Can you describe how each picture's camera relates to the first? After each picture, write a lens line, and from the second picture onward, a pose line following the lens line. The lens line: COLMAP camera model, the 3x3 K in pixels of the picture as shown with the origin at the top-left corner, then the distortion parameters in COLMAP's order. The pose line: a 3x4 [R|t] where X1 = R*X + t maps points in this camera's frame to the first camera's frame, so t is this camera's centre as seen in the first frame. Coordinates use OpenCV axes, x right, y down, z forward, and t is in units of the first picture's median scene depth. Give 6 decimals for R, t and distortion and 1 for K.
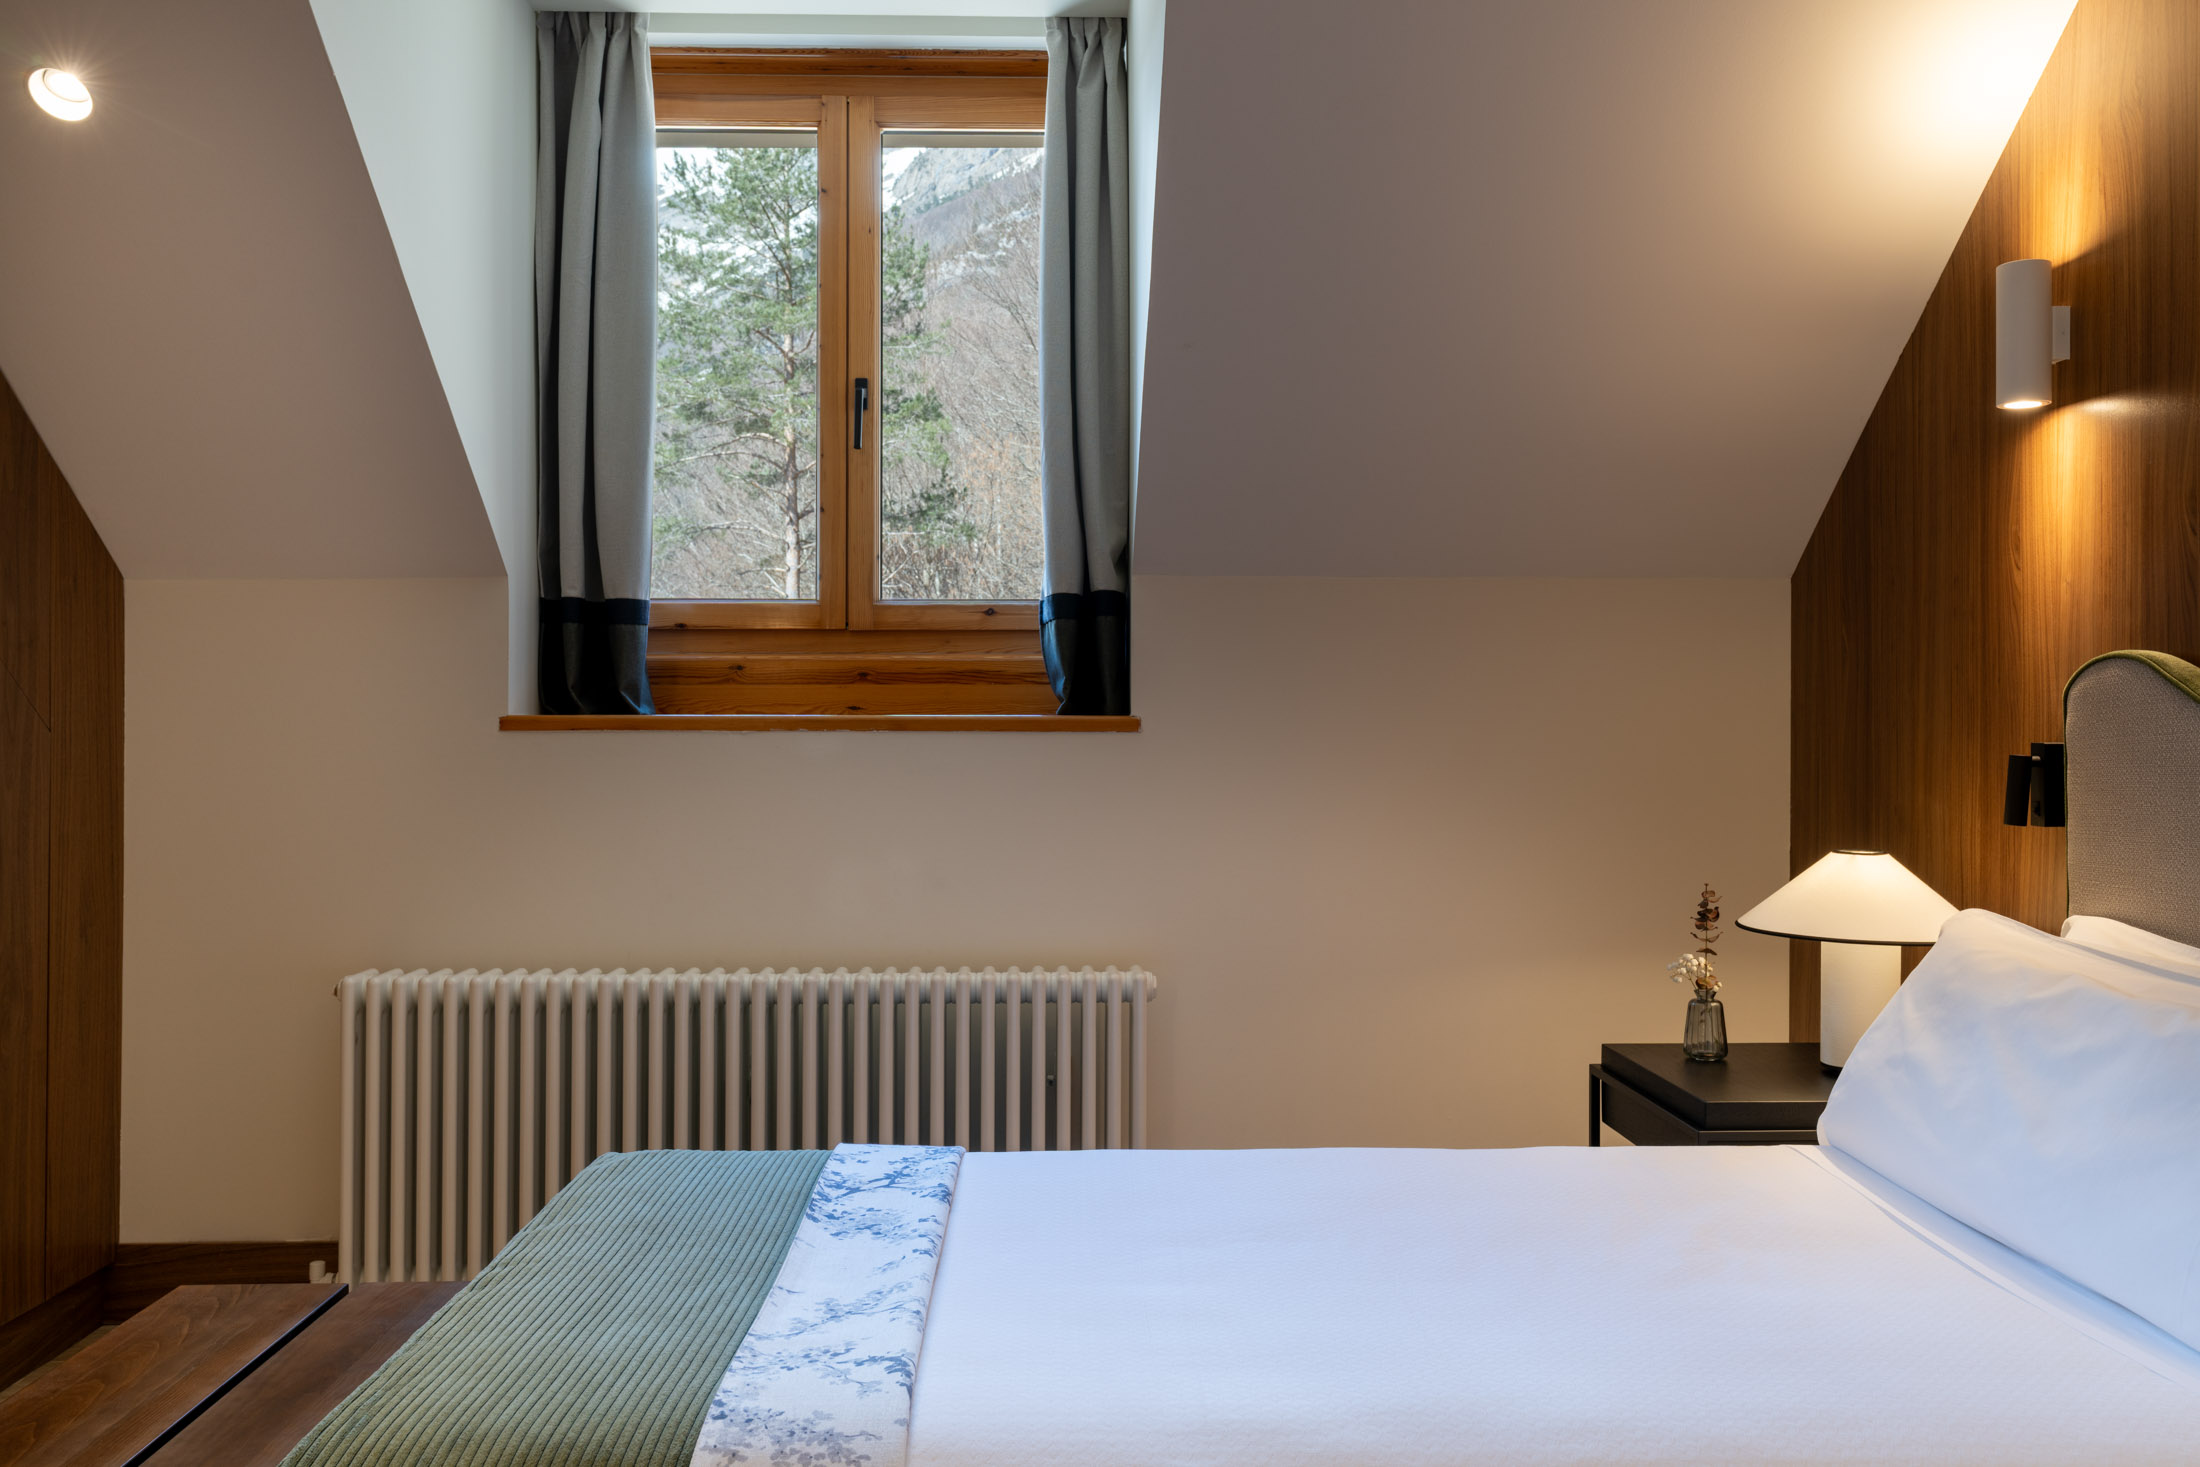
lens RADIAL K [[1750.3, 0, 1100.0], [0, 1750.3, 733.5], [0, 0, 1]] dist [-0.000292, 0.005906]
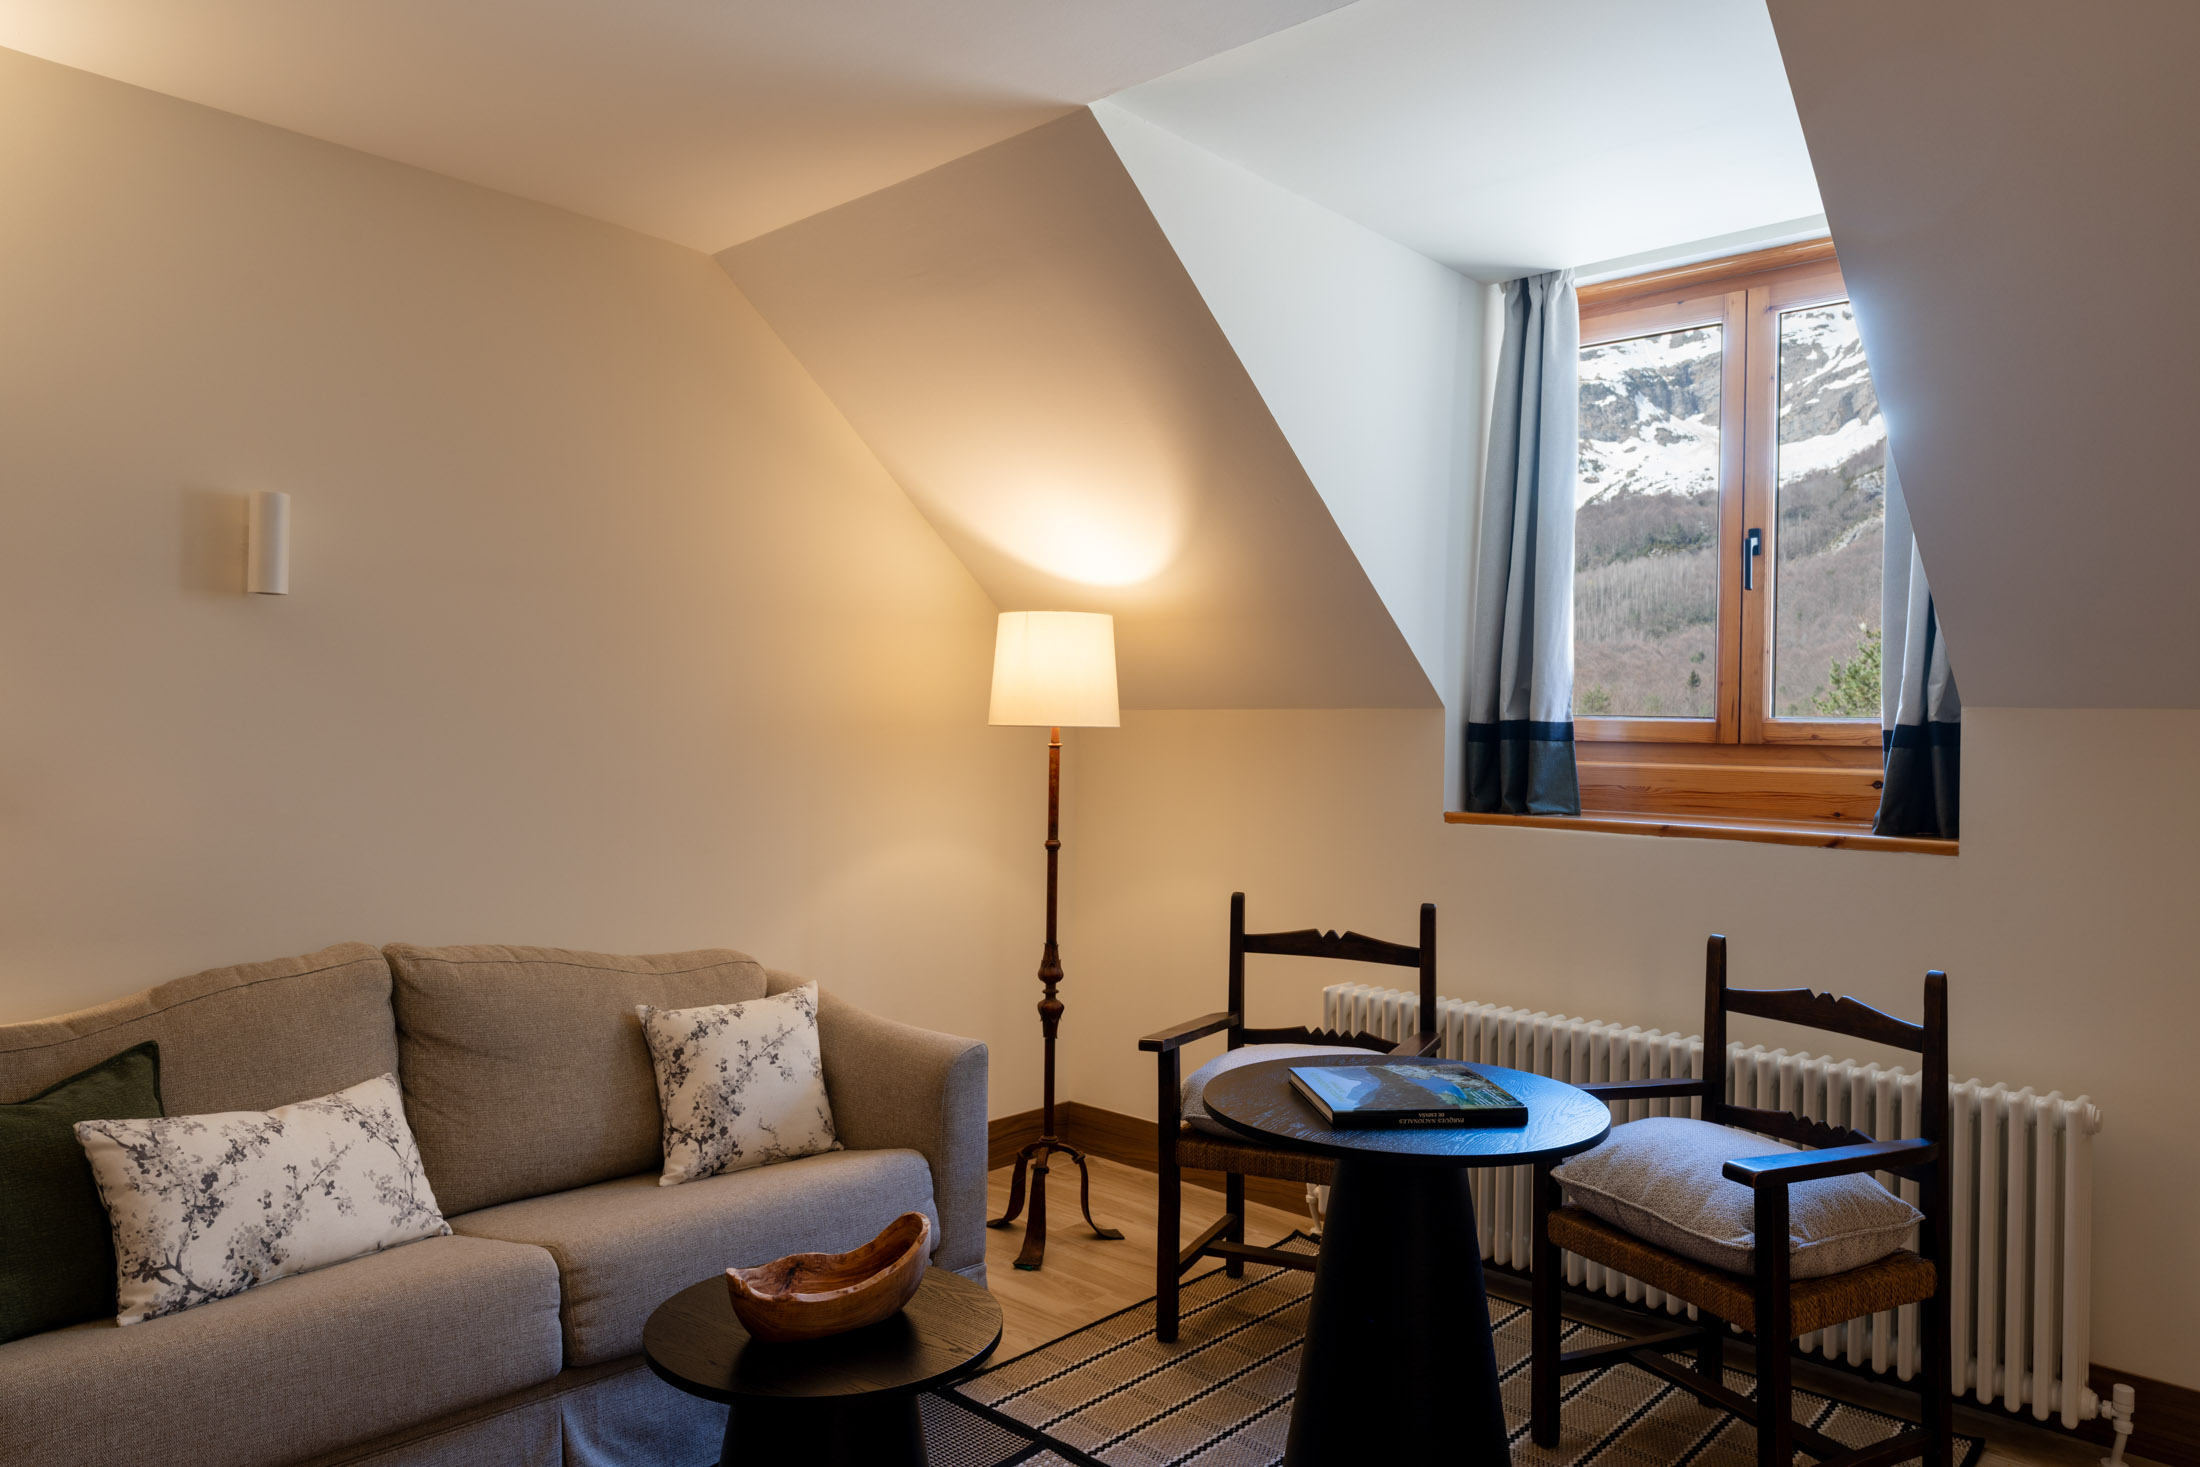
lens RADIAL K [[1567.6, 0, 1100.0], [0, 1567.6, 733.5], [0, 0, 1]] dist [0.001315, 0.000511]
pose [[0.706030, 0.019937, -0.707901, 0.318453], [-0.008903, 0.999775, 0.019278, -0.088339], [0.708126, -0.007308, 0.706048, -0.050850]]
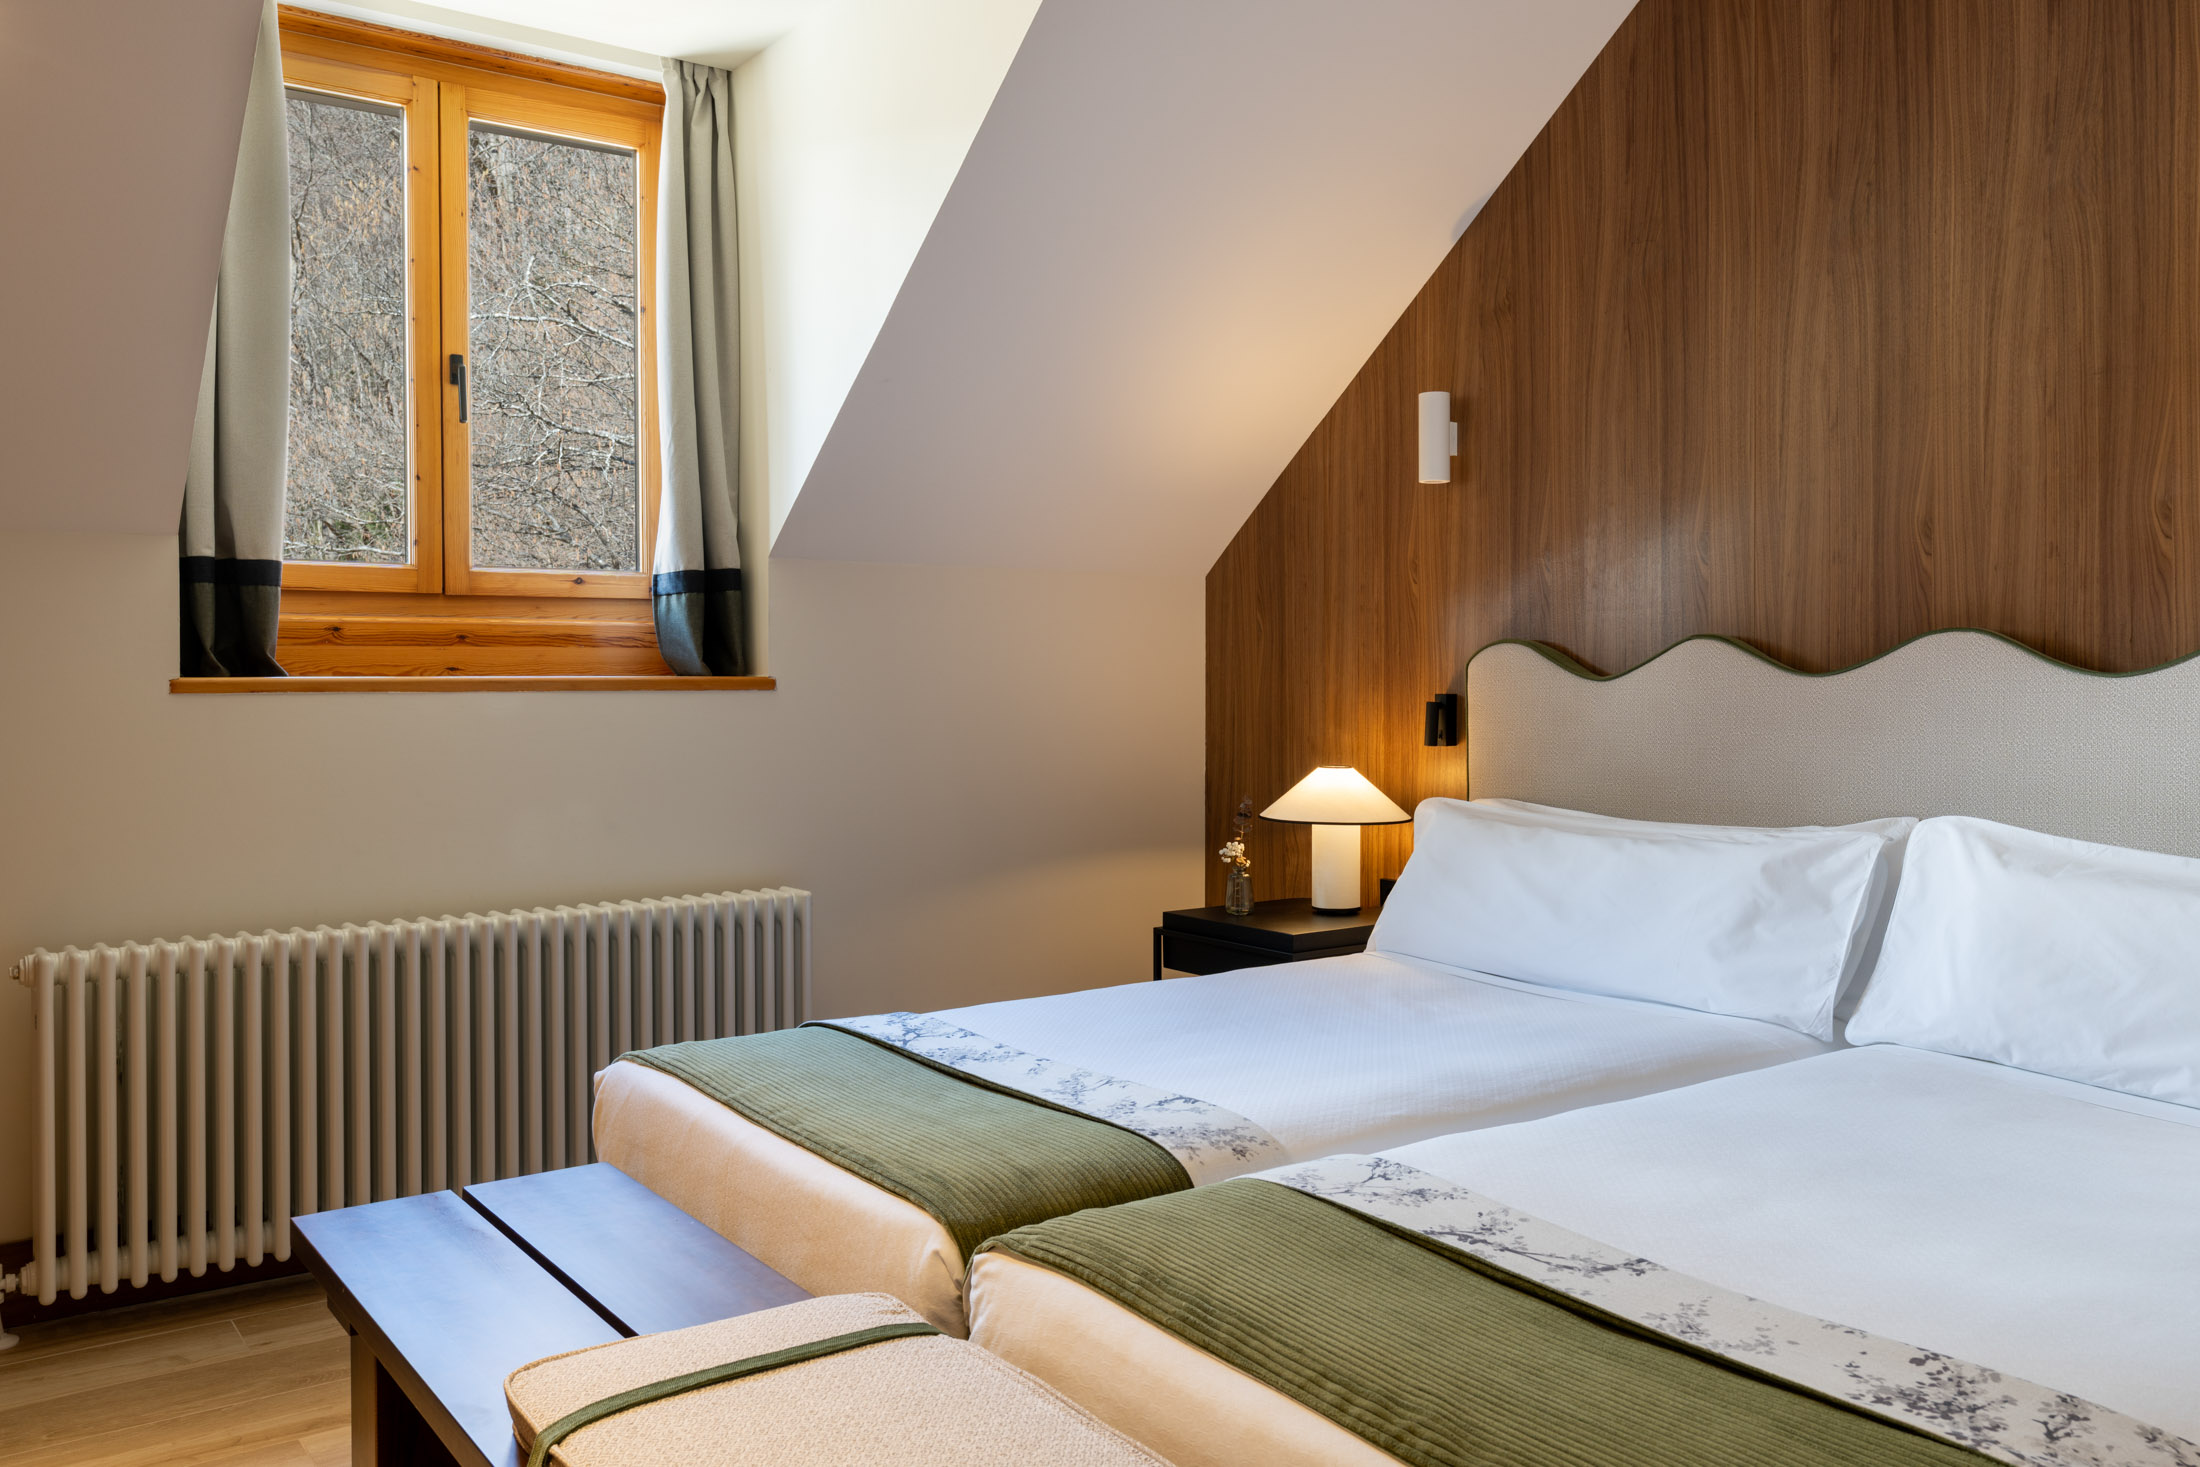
lens RADIAL K [[1750.3, 0, 1100.0], [0, 1750.3, 733.5], [0, 0, 1]] dist [-0.000292, 0.005906]
pose [[0.815757, -0.021722, 0.577987, -0.463168], [0.004729, 0.999512, 0.030890, -0.006808], [-0.578376, -0.022465, 0.815461, -0.091786]]
